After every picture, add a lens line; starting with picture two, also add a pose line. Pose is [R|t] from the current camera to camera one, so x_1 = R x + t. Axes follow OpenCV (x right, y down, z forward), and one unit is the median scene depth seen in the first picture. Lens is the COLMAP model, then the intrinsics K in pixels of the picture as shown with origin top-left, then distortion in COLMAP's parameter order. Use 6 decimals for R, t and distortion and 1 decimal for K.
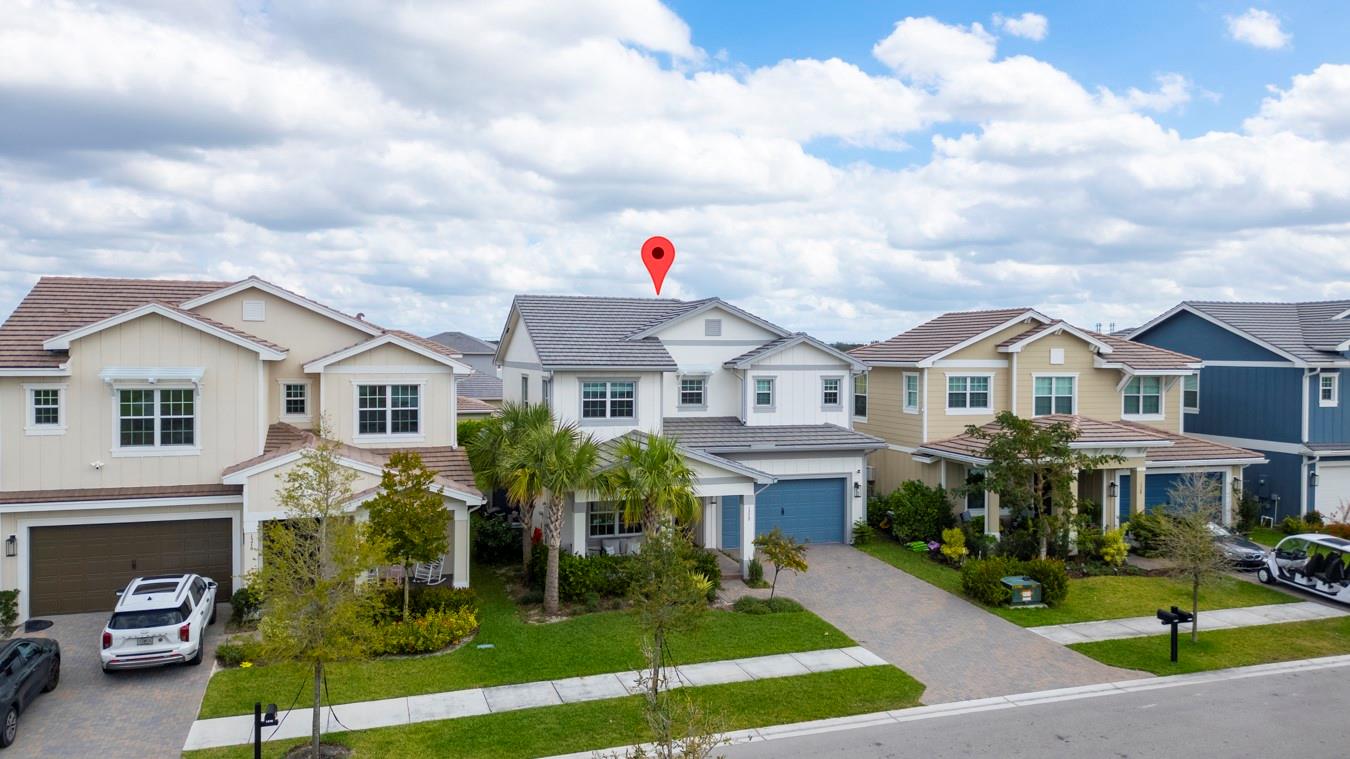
lens RADIAL K [[986.7, 0, 692.4], [0, 986.7, 357.4], [0, 0, 1]] dist [0.058865, -0.080725]
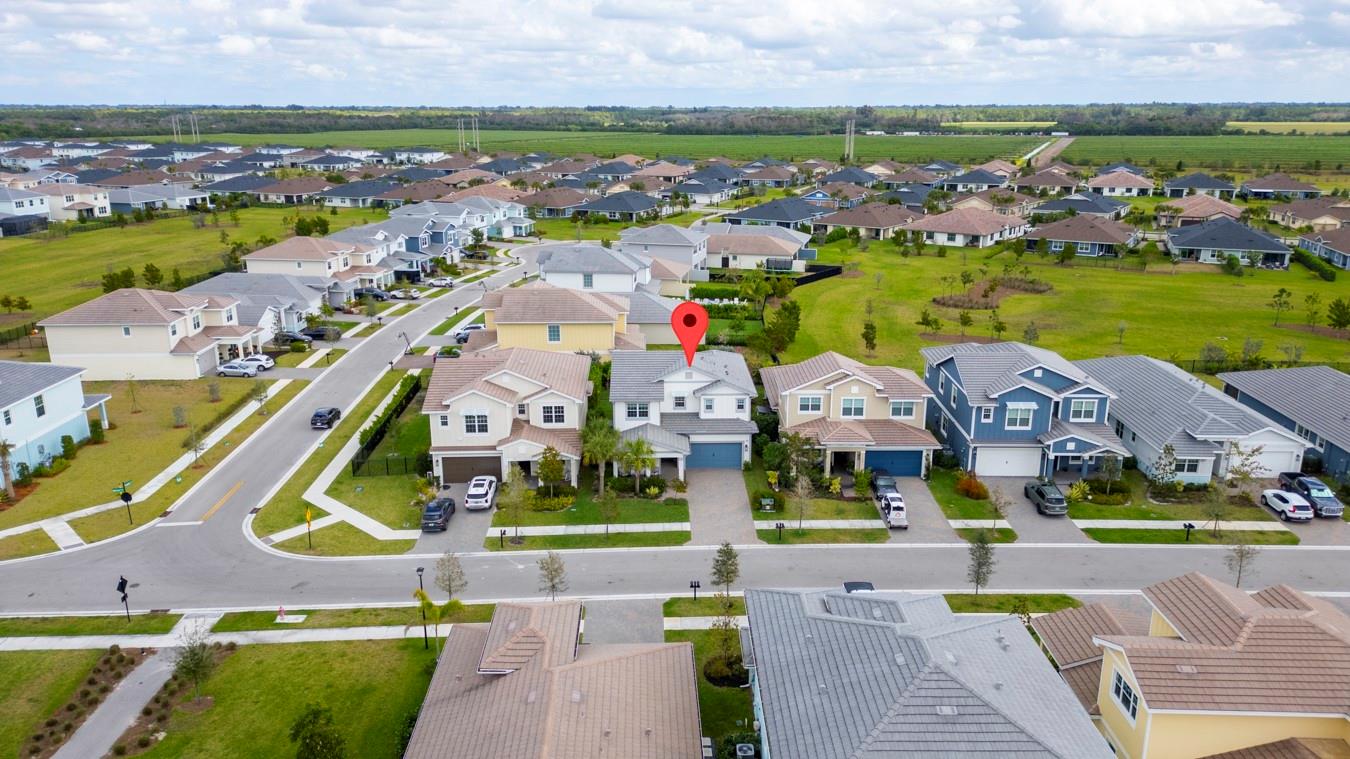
lens RADIAL K [[986.7, 0, 692.4], [0, 986.7, 357.4], [0, 0, 1]] dist [0.058865, -0.080725]
pose [[0.959481, 0.064757, -0.274232, 0.725301], [0.002380, 0.971336, 0.237698, -0.681985], [0.281764, -0.228720, 0.931824, -1.260522]]
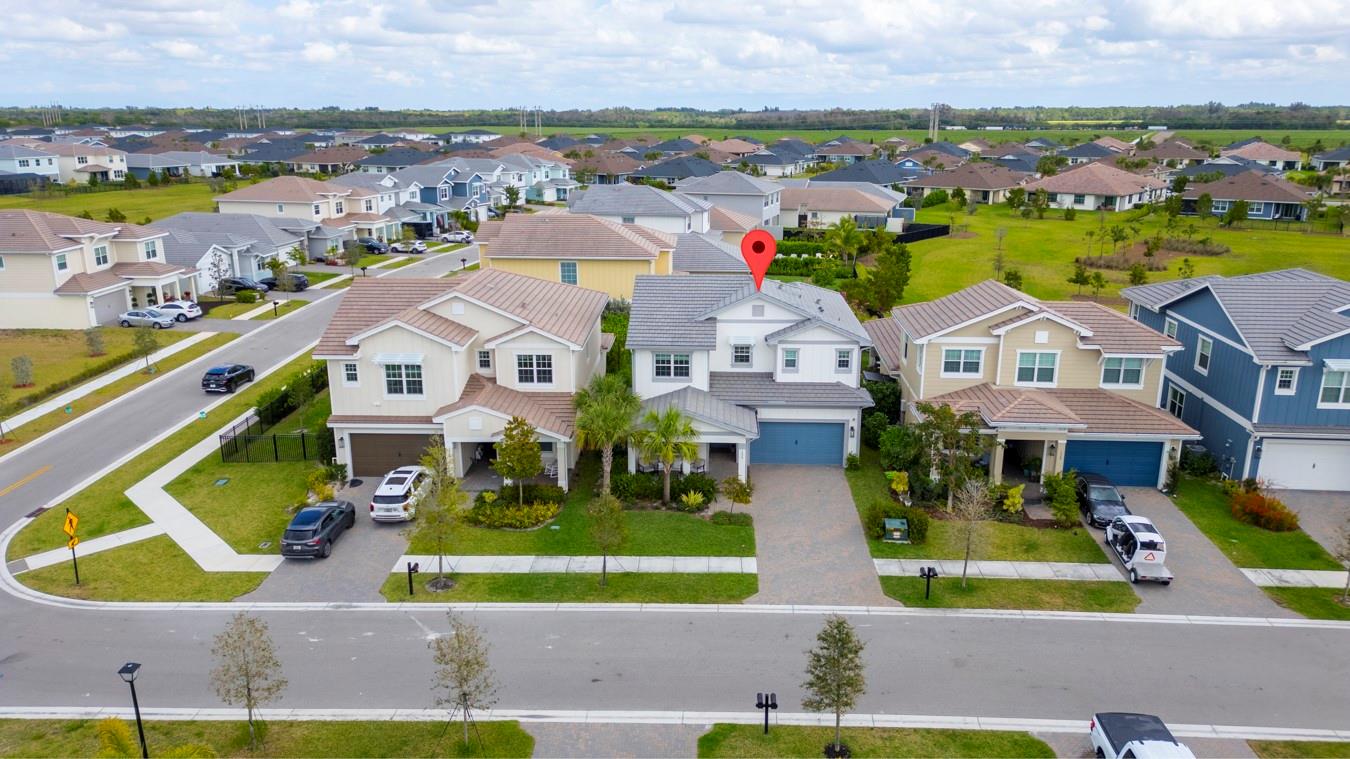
lens RADIAL K [[975.7, 0, 682.4], [0, 975.7, 381.2], [0, 0, 1]] dist [0.052794, -0.068426]
pose [[0.934215, 0.087722, -0.345757, 0.448901], [0.003261, 0.967150, 0.254185, -0.313900], [0.356697, -0.238591, 0.903240, -0.351666]]
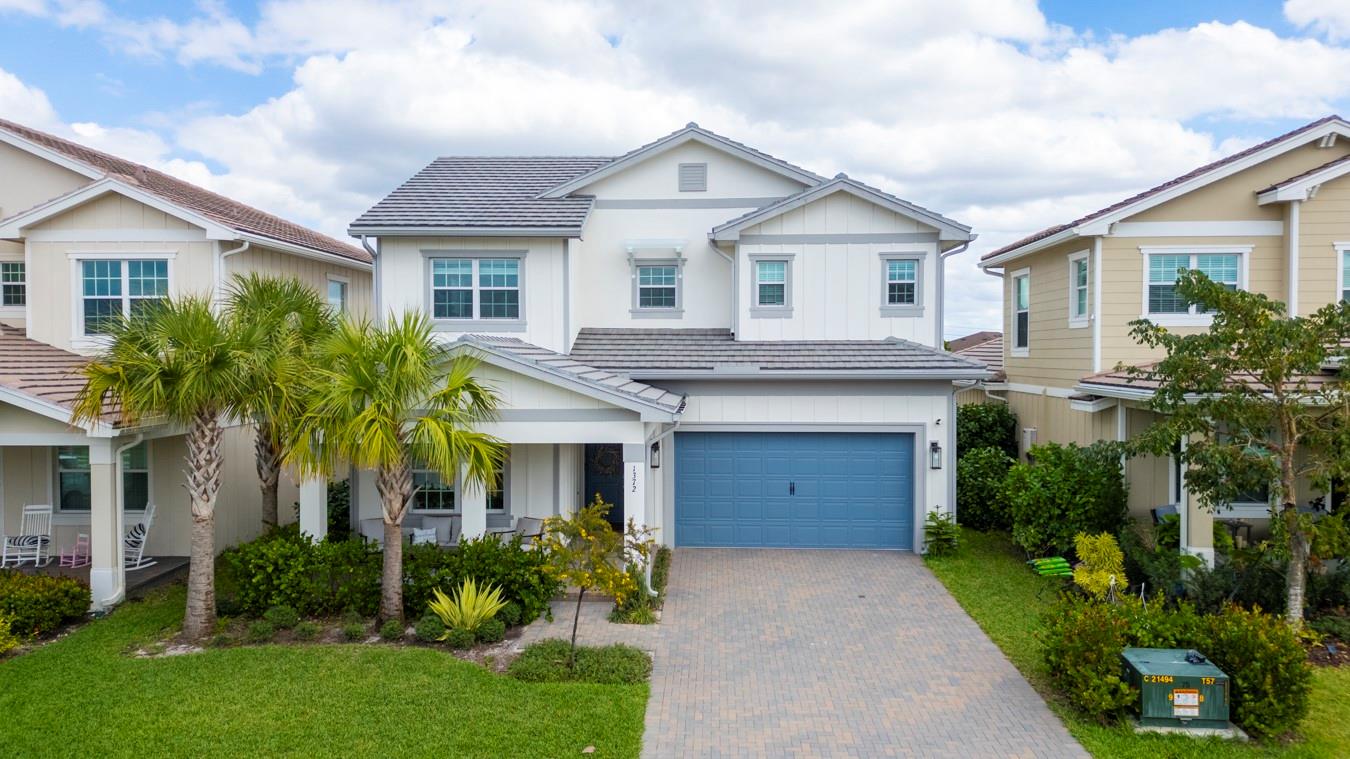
lens RADIAL K [[975.7, 0, 682.4], [0, 975.7, 381.2], [0, 0, 1]] dist [0.052794, -0.068426]
pose [[0.936300, 0.002413, -0.351193, 0.243644], [0.004803, 0.999795, 0.019675, 0.088246], [0.351169, -0.020109, 0.936096, 0.483384]]
